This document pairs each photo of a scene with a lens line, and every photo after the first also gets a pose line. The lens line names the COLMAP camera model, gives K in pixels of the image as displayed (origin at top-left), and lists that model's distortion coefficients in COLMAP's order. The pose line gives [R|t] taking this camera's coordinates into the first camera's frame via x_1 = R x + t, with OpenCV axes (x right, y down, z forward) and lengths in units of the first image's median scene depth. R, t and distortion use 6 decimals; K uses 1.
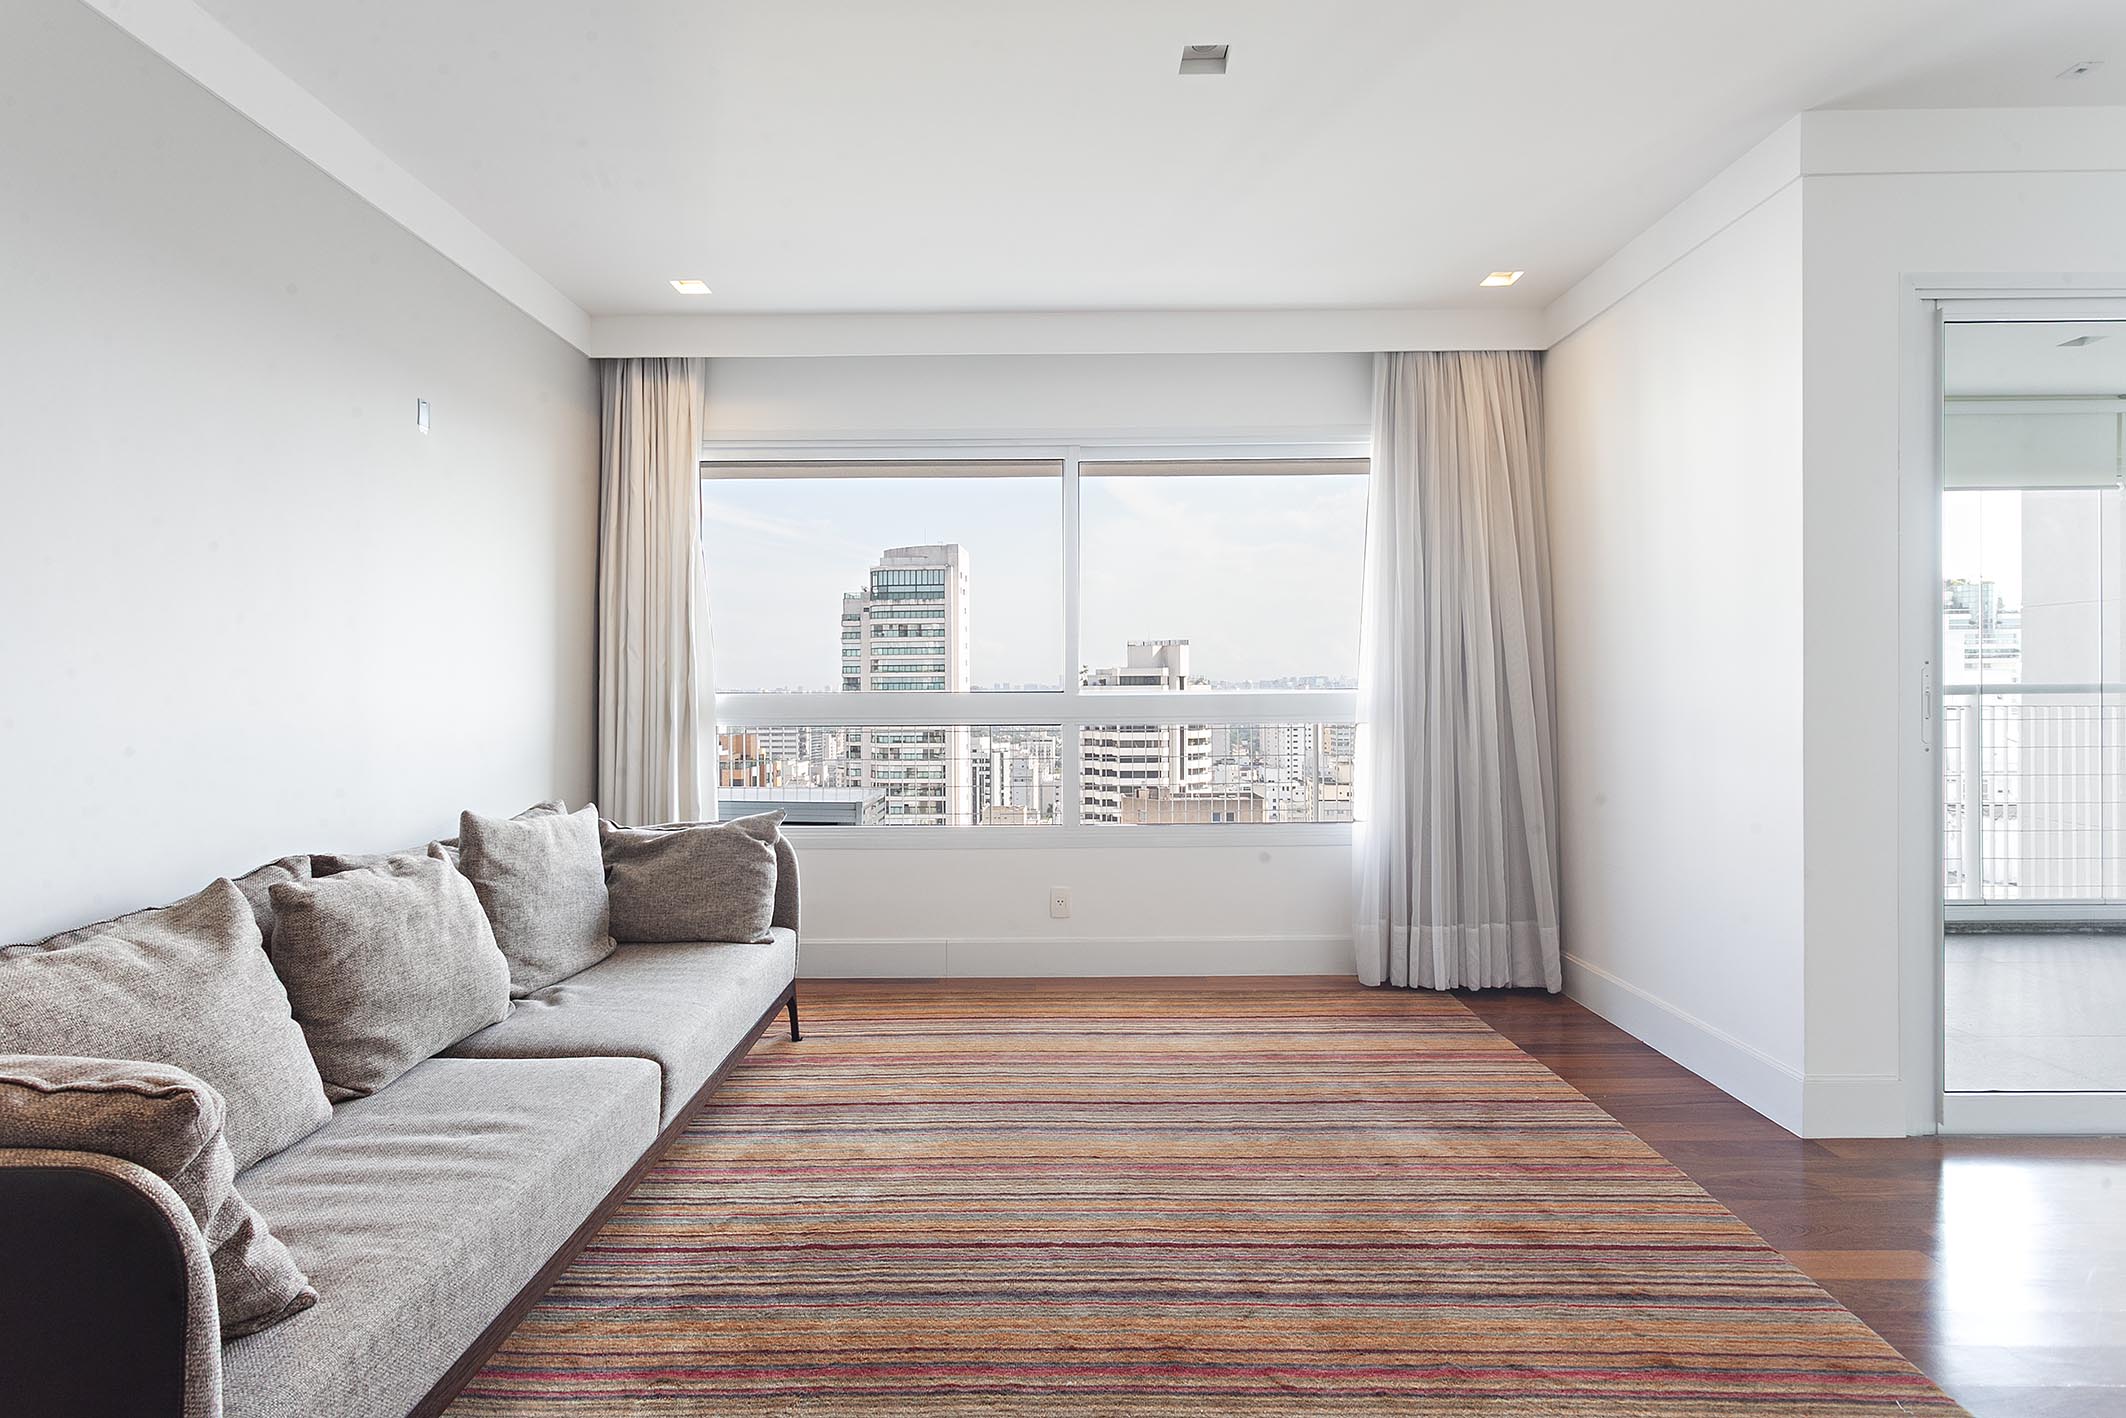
lens RADIAL K [[1050.1, 0, 1027.6], [0, 1050.1, 670.4], [0, 0, 1]] dist [0.001095, 0.000720]
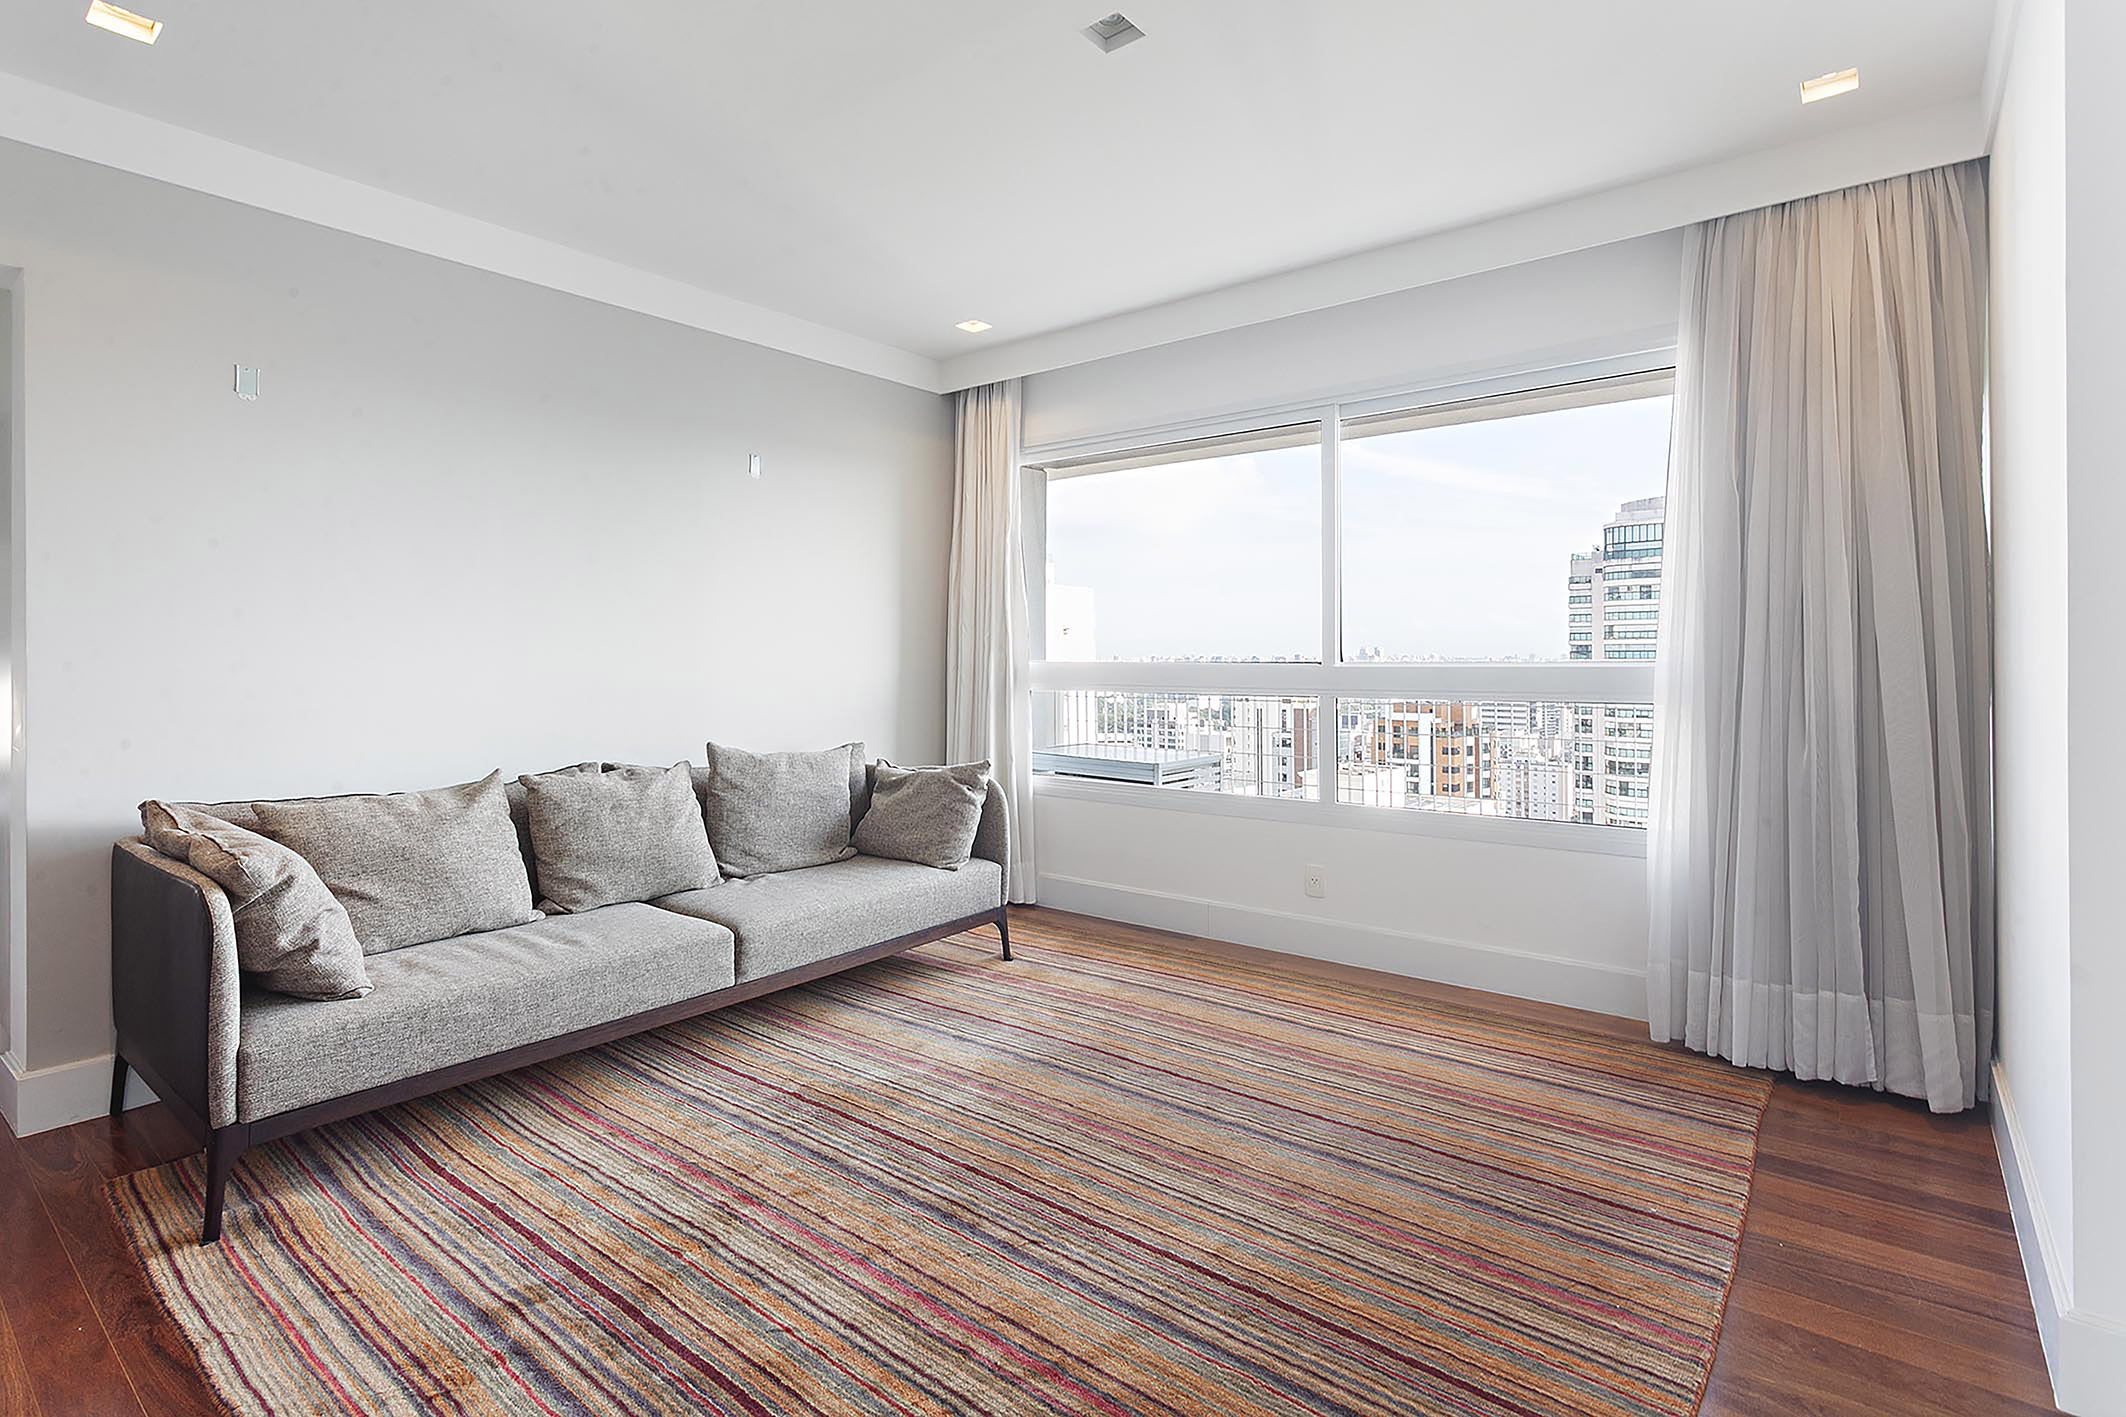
lens RADIAL K [[1013.2, 0, 1027.5], [0, 1013.2, 648.7], [0, 0, 1]] dist [-0.000739, 0.000606]
pose [[0.781464, -0.000396, -0.623950, 0.440921], [0.006662, 0.999948, 0.007708, -0.001777], [0.623914, -0.010180, 0.781426, 0.120937]]
